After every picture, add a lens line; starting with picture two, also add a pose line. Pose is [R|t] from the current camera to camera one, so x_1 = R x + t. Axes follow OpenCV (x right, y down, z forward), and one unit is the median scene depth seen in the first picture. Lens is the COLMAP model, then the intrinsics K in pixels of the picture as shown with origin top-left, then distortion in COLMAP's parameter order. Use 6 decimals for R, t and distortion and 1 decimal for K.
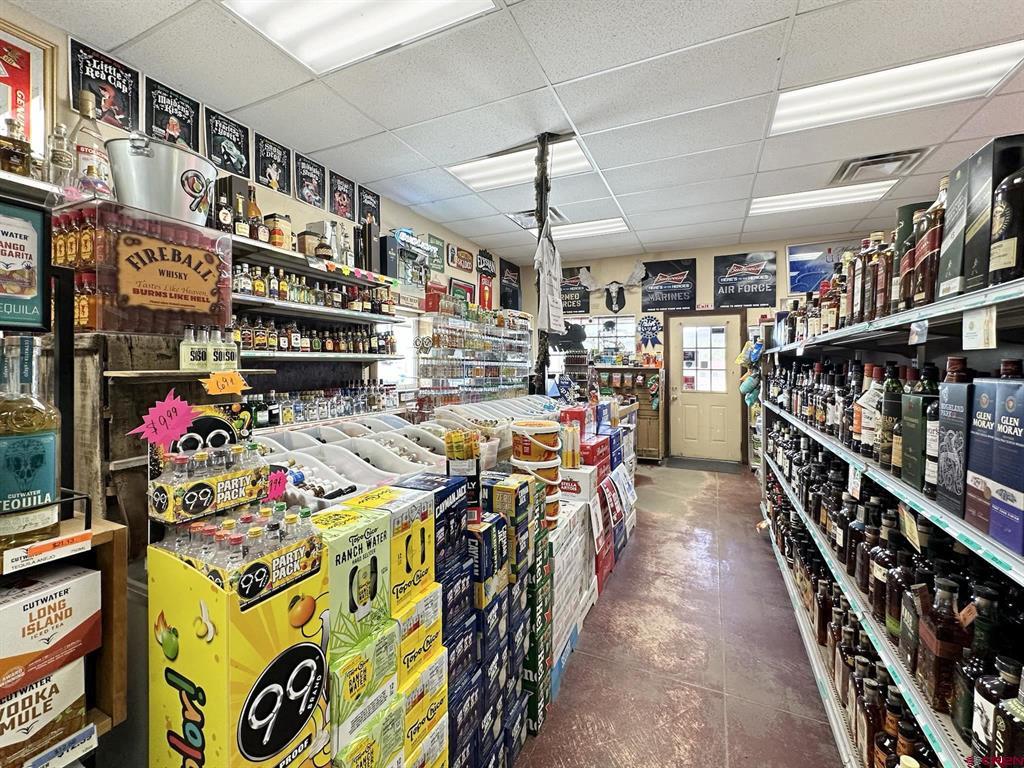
lens RADIAL K [[417.4, 0, 508.8], [0, 417.4, 374.4], [0, 0, 1]] dist [-0.021136, -0.000079]
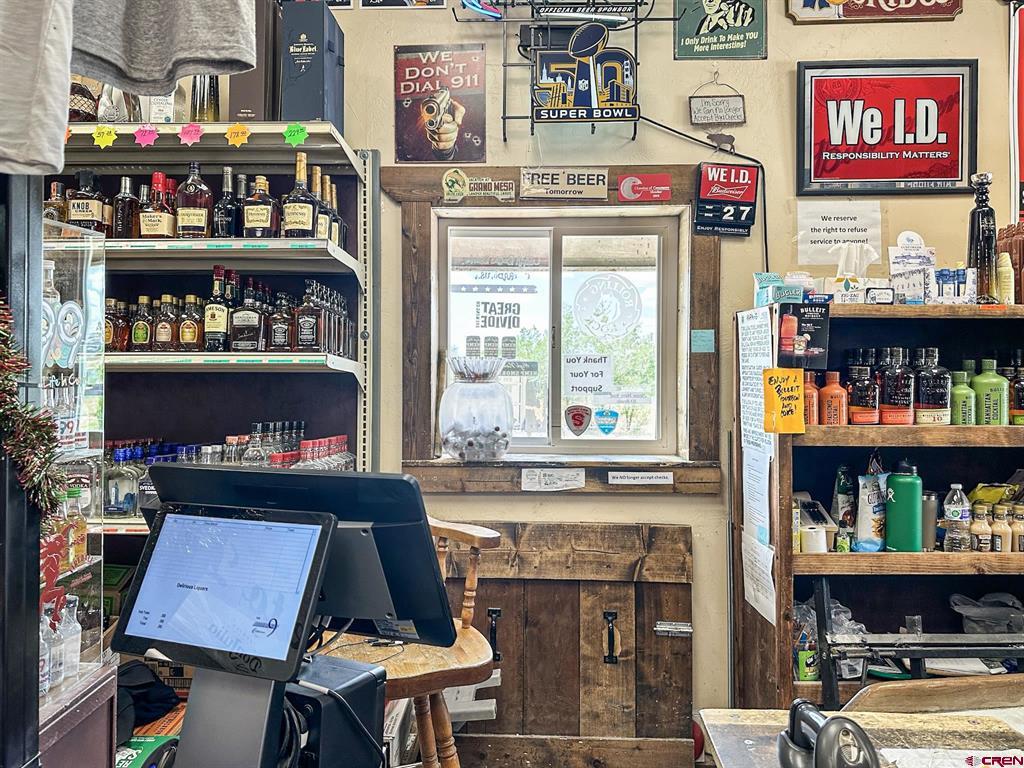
lens RADIAL K [[772.0, 0, 512.0], [0, 772.0, 383.1], [0, 0, 1]] dist [0.004823, -0.005125]
pose [[0.412747, 0.011884, -0.910768, 0.472559], [-0.025933, 0.999663, 0.001292, -0.037527], [0.910477, 0.023086, 0.412916, 1.199037]]
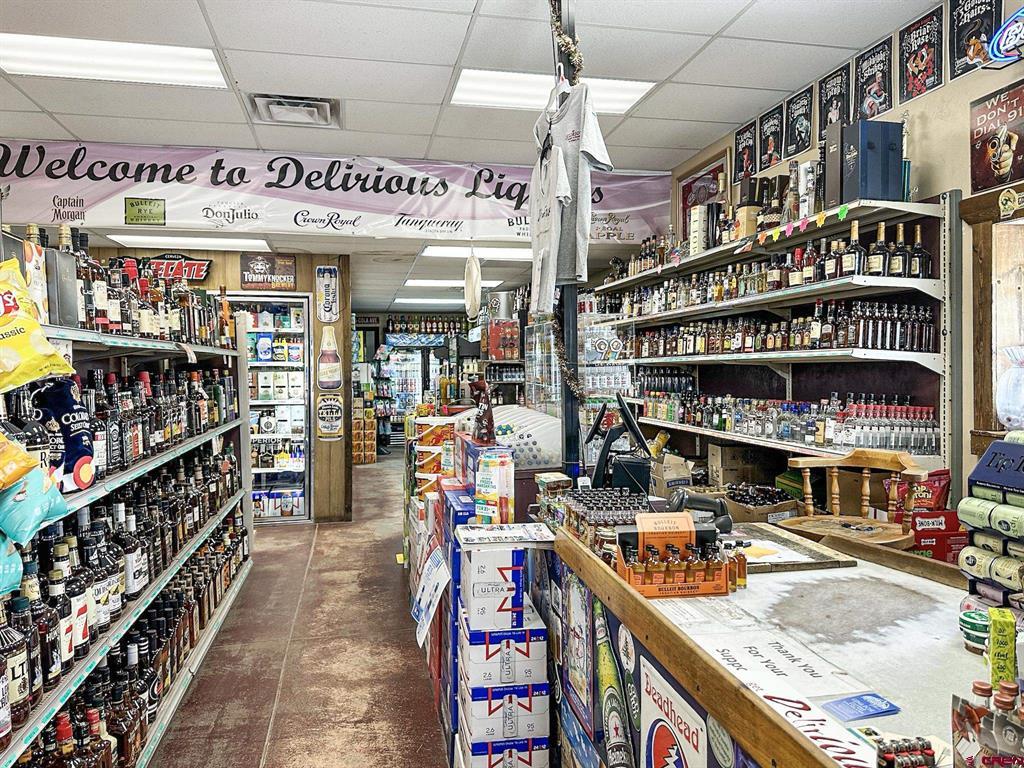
lens RADIAL K [[772.0, 0, 510.3], [0, 772.0, 388.3], [0, 0, 1]] dist [0.004823, -0.005125]
pose [[-0.795979, 0.021530, -0.604942, 0.873656], [-0.005975, 0.999039, 0.043417, -0.049201], [0.605295, 0.038174, -0.795085, 2.023838]]
